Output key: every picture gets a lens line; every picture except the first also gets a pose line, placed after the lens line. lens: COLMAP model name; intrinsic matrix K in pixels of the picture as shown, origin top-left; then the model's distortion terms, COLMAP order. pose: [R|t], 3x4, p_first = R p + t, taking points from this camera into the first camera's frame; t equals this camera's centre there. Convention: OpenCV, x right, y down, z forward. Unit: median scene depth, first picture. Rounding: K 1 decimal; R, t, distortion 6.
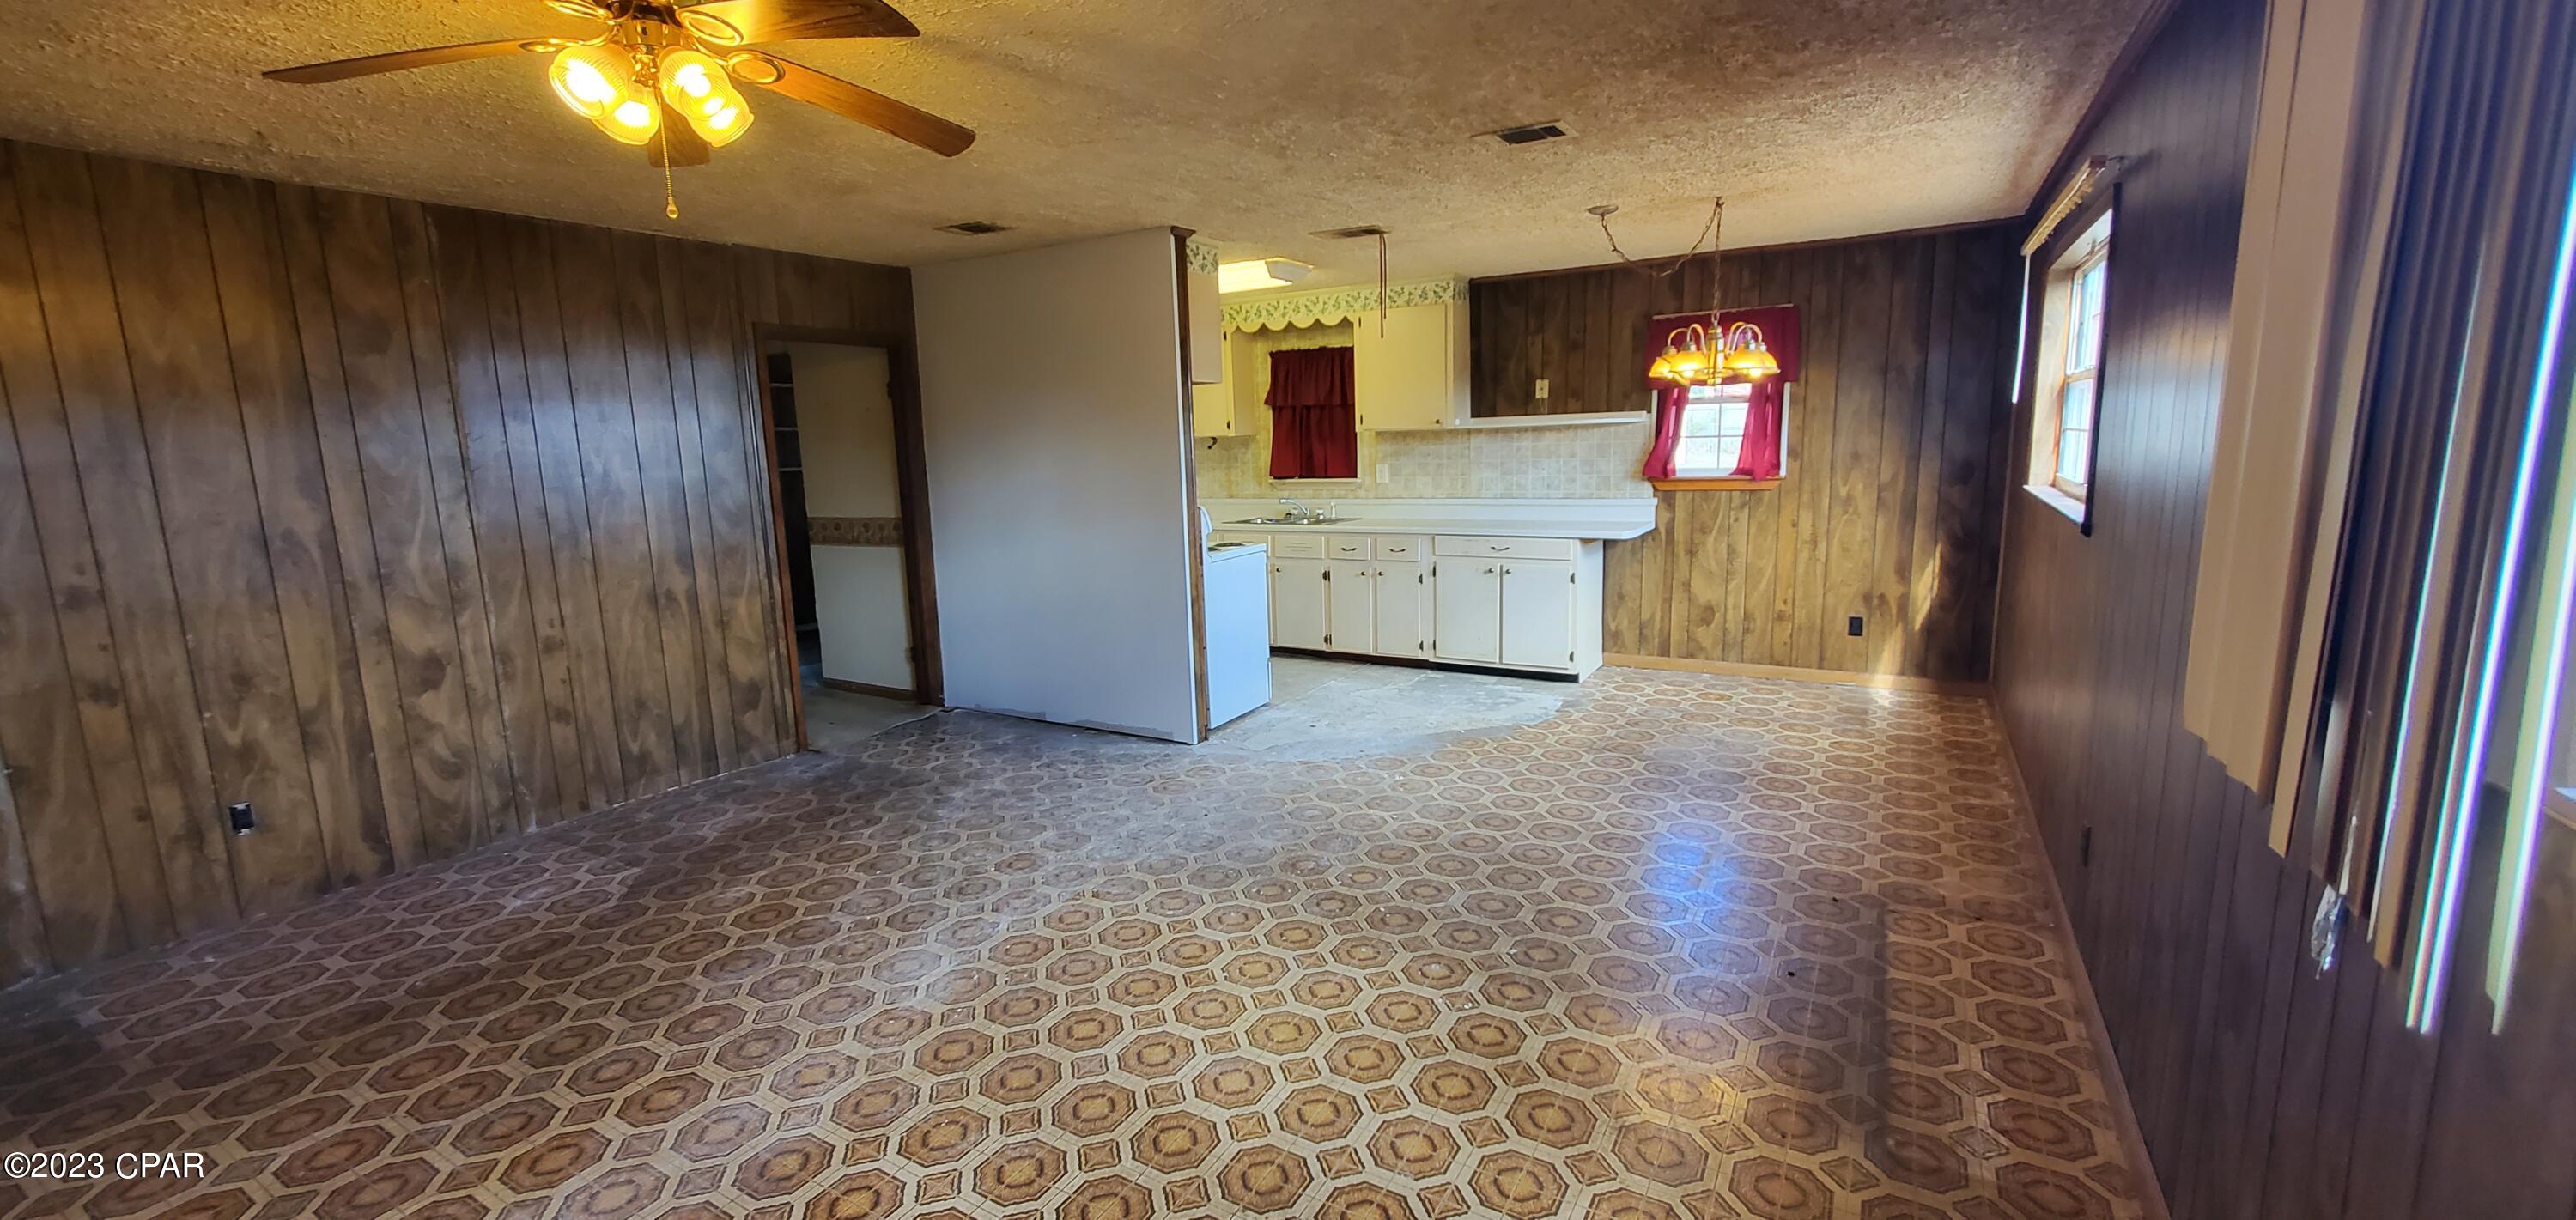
lens RADIAL K [[1033.5, 0, 1274.9], [0, 1033.5, 604.8], [0, 0, 1]] dist [0.001592, -0.000101]
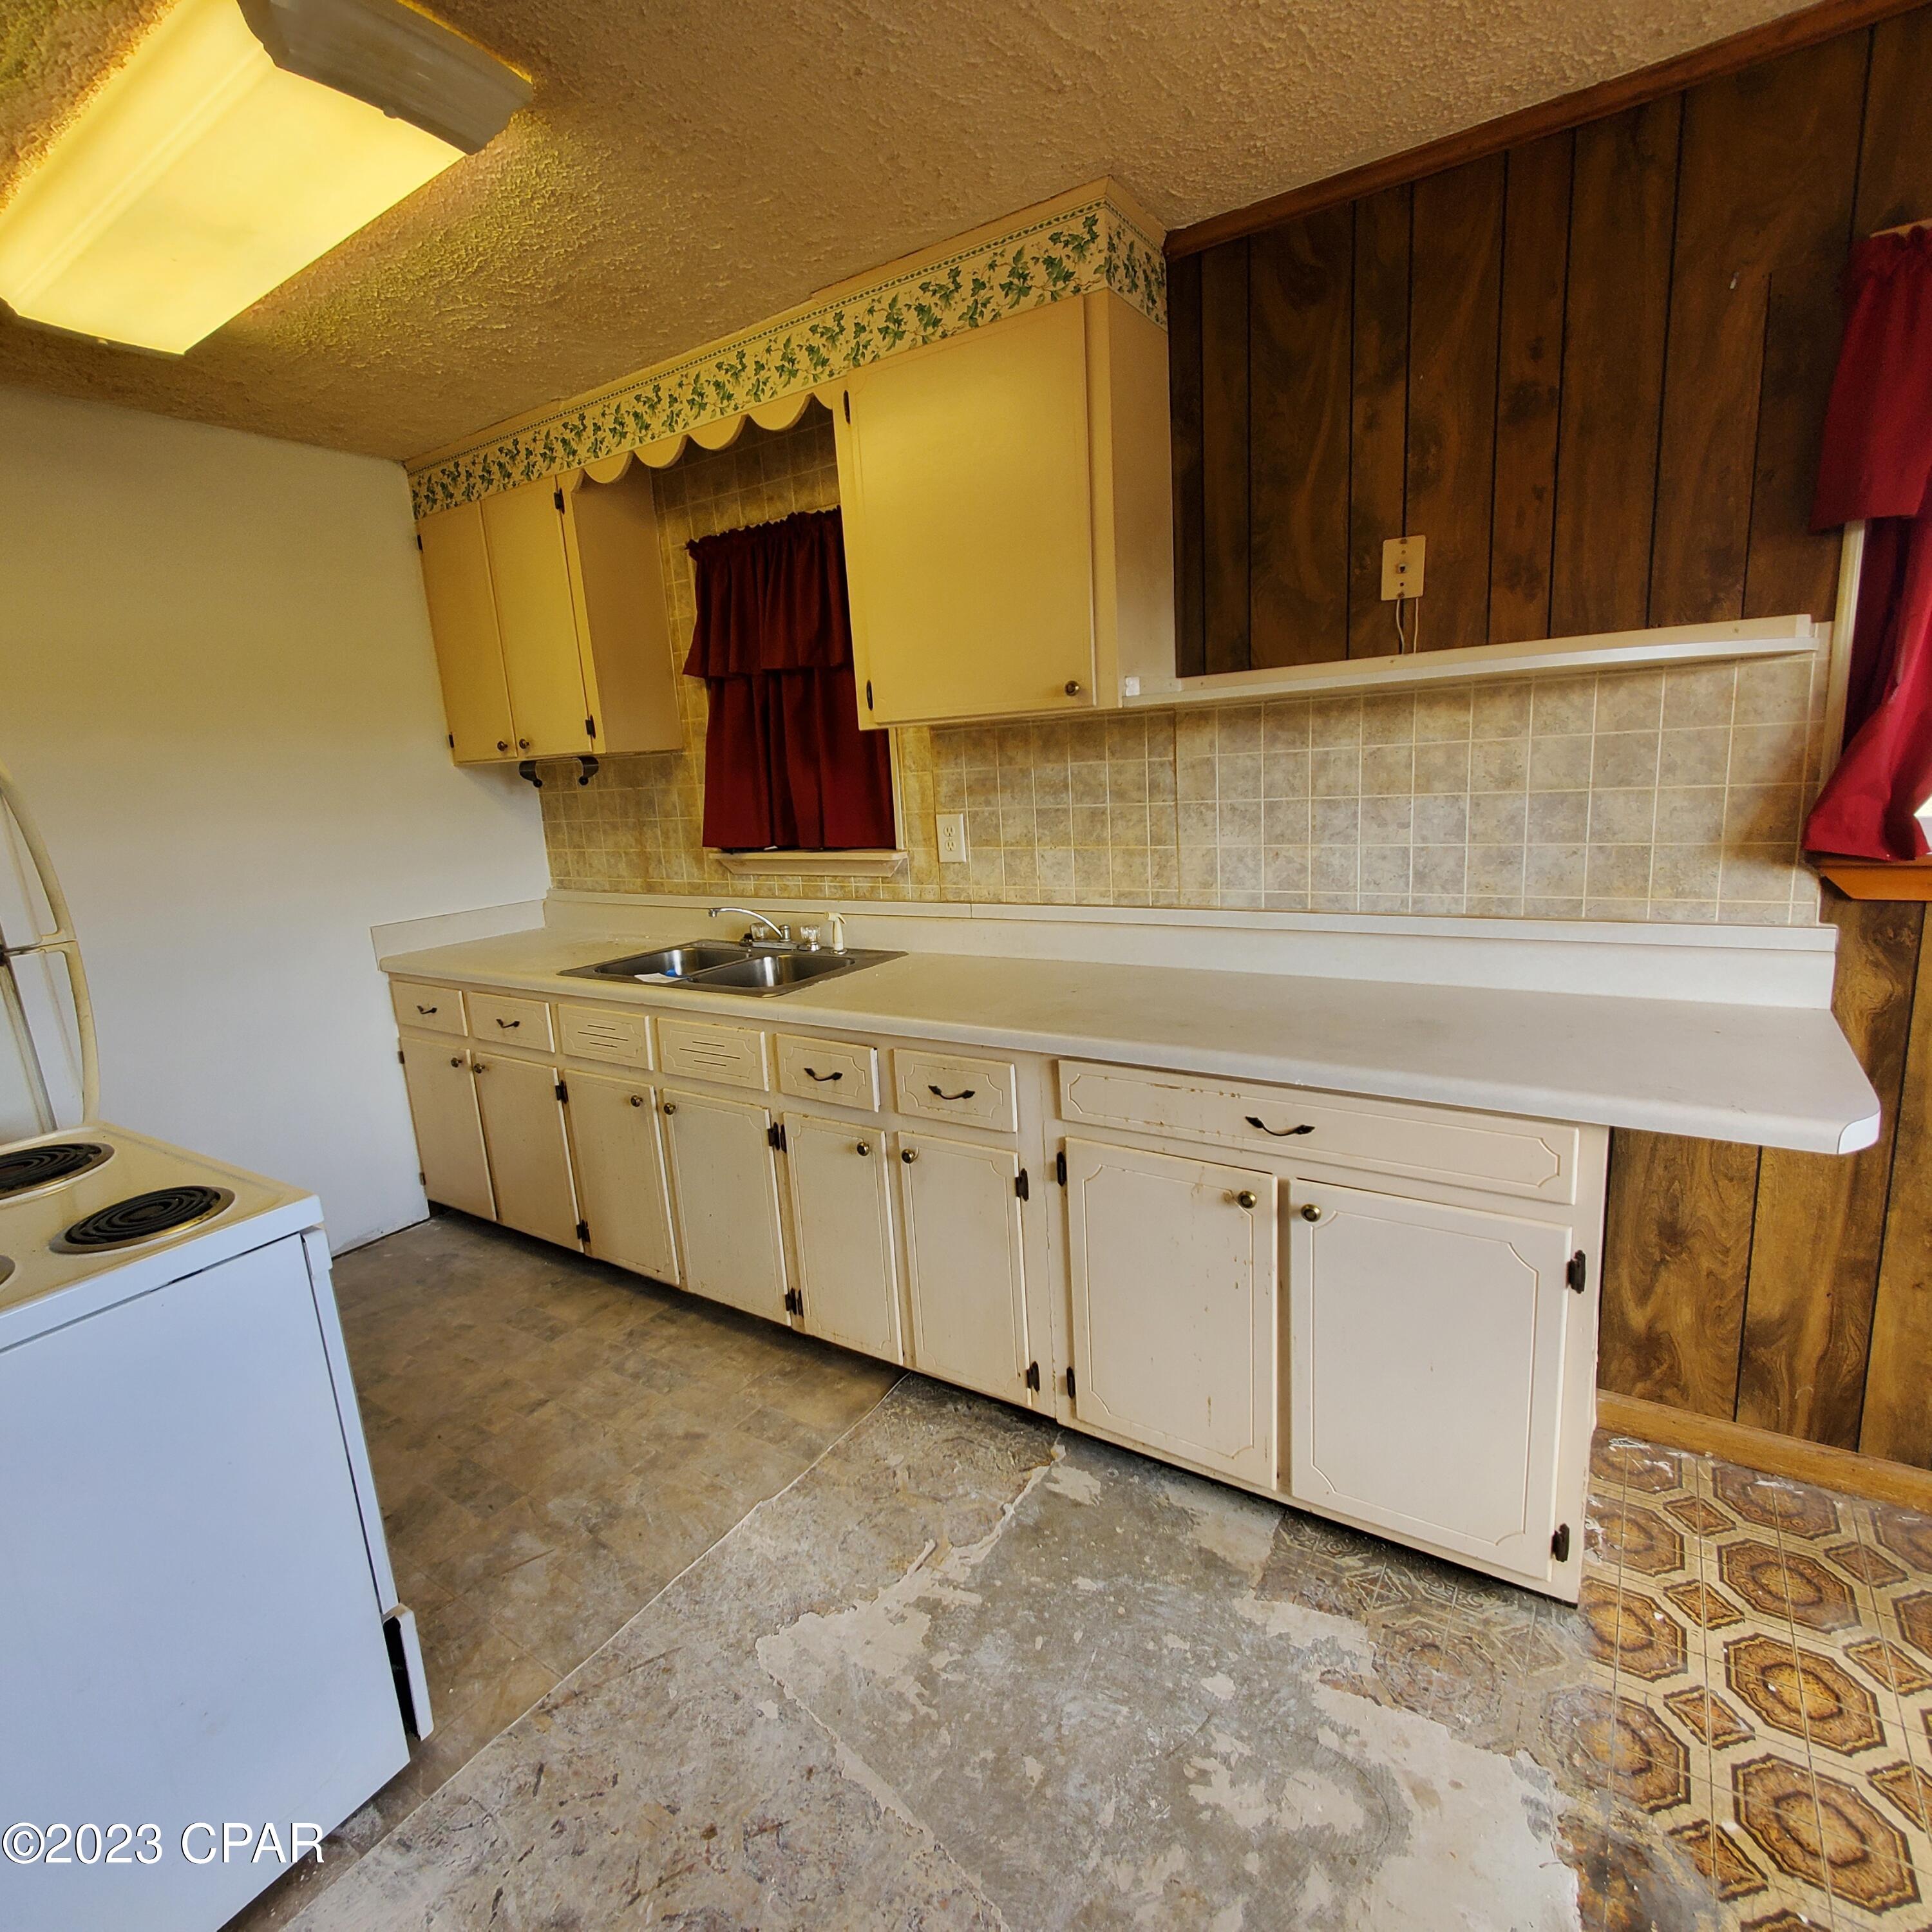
lens RADIAL K [[1020.9, 0, 966.4], [0, 1020.9, 963.3], [0, 0, 1]] dist [0.004524, -0.000168]
pose [[0.998752, -0.021151, -0.045241, 0.145556], [0.022850, 0.999041, 0.037361, -0.109875], [0.044408, -0.038348, 0.998277, 0.717780]]
